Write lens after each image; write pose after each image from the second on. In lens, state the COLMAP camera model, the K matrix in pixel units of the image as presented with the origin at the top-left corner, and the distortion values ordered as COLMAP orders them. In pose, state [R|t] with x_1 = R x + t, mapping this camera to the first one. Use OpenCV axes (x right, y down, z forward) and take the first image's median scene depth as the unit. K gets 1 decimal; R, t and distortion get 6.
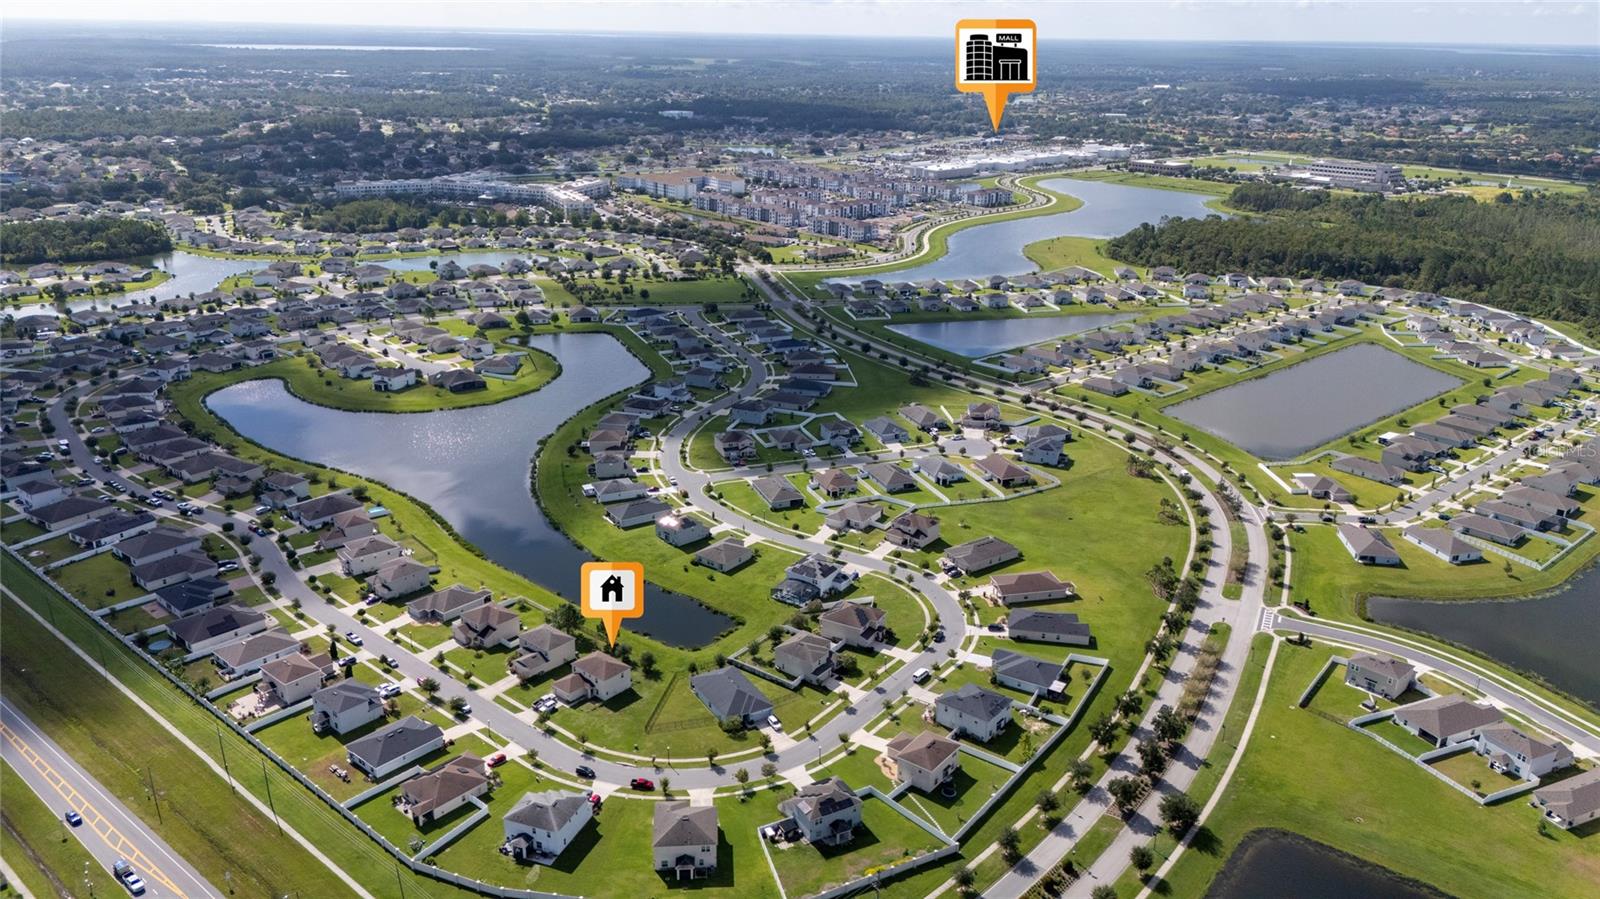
lens RADIAL K [[1167.6, 0, 798.2], [0, 1167.6, 433.1], [0, 0, 1]] dist [0.082442, -0.086452]
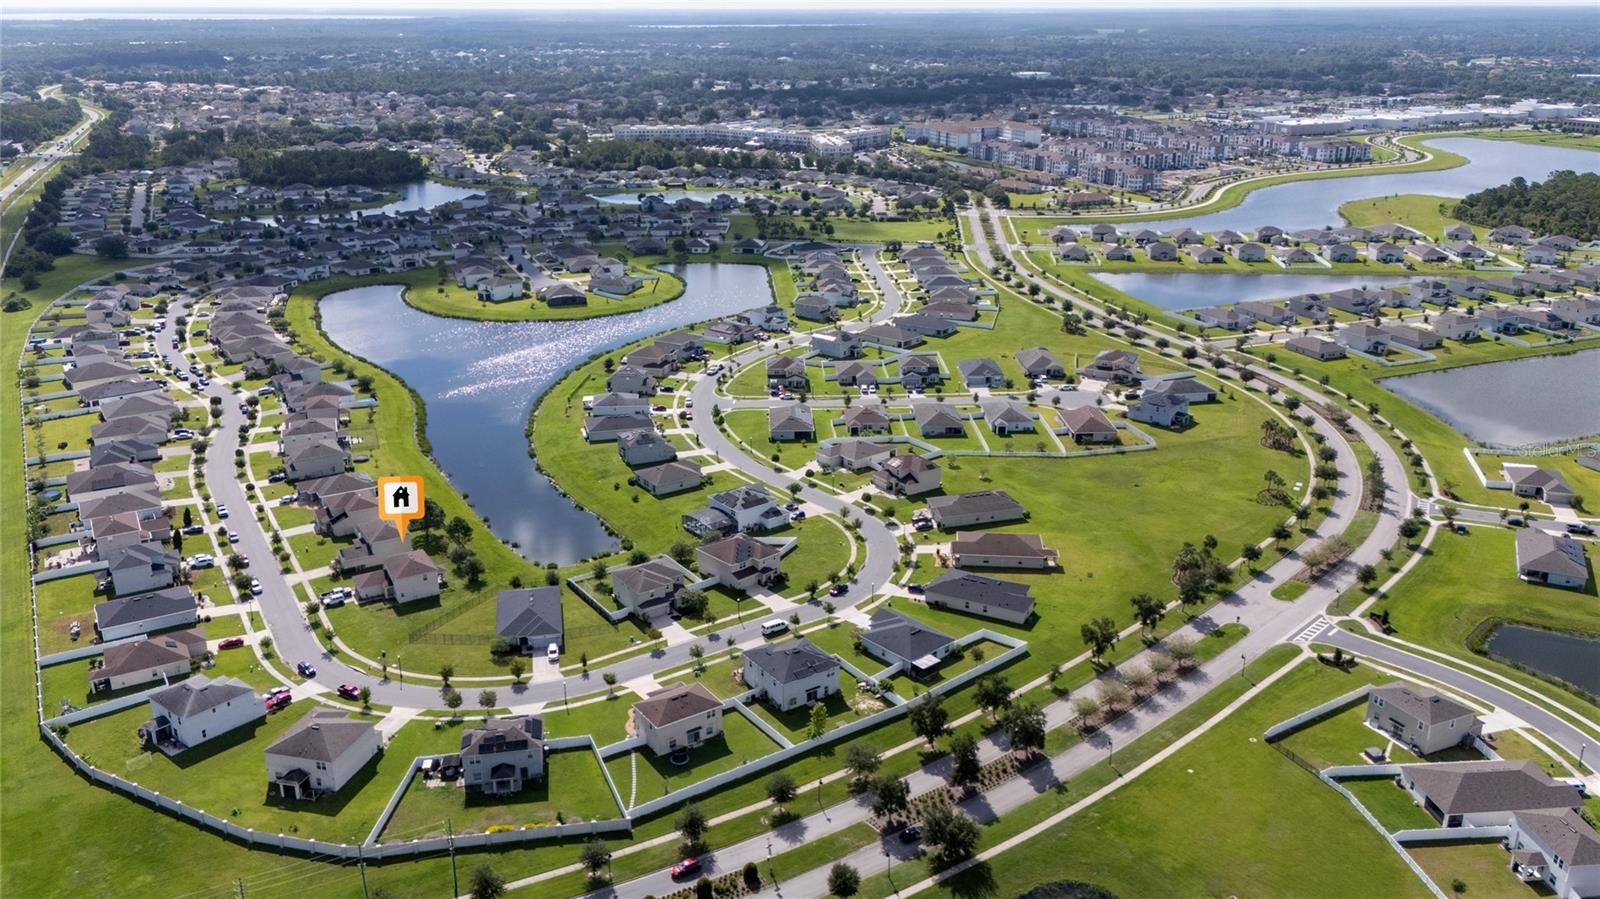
lens RADIAL K [[1235.3, 0, 797.6], [0, 1235.3, 442.3], [0, 0, 1]] dist [0.077296, -0.092336]
pose [[0.947215, 0.088182, -0.308235, 0.260293], [-0.086390, 0.996071, 0.019484, 0.046431], [0.308742, 0.008173, 0.951111, 0.152753]]
